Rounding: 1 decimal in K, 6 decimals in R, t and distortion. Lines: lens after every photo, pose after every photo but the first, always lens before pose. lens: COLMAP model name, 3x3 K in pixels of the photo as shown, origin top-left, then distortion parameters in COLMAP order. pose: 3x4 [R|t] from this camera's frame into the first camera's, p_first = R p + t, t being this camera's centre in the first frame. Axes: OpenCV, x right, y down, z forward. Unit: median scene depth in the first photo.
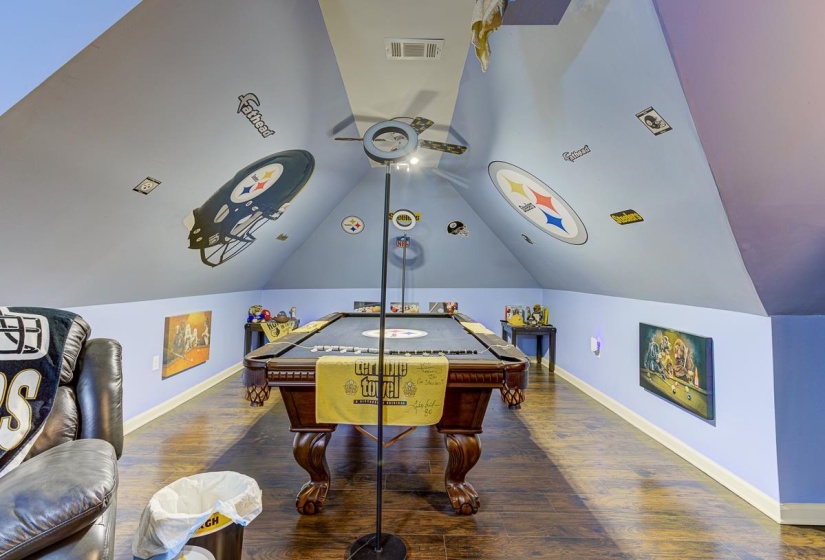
lens RADIAL K [[397.6, 0, 408.2], [0, 397.6, 278.8], [0, 0, 1]] dist [0.010180, 0.004778]
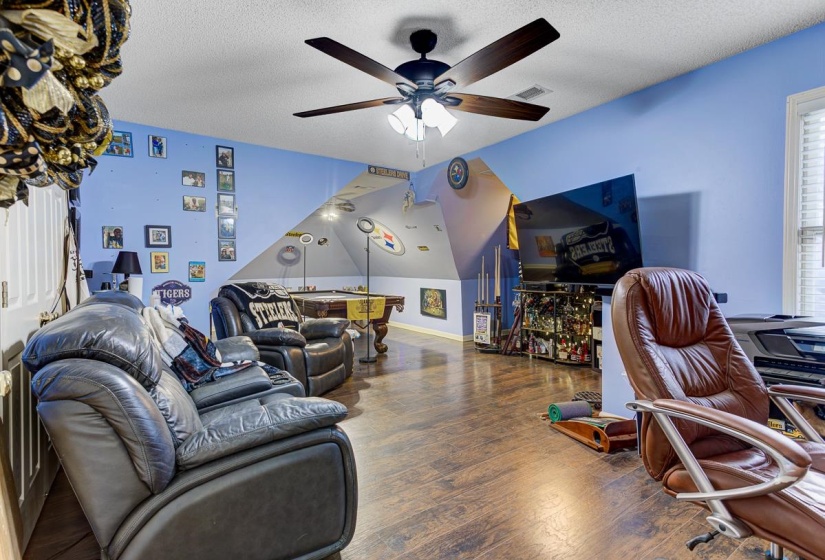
lens RADIAL K [[397.6, 0, 411.8], [0, 397.6, 276.8], [0, 0, 1]] dist [0.010180, 0.004778]
pose [[0.809434, -0.025636, 0.586651, -0.968952], [0.017680, 0.999658, 0.019291, -0.005014], [-0.586945, -0.005243, 0.809610, -1.020590]]
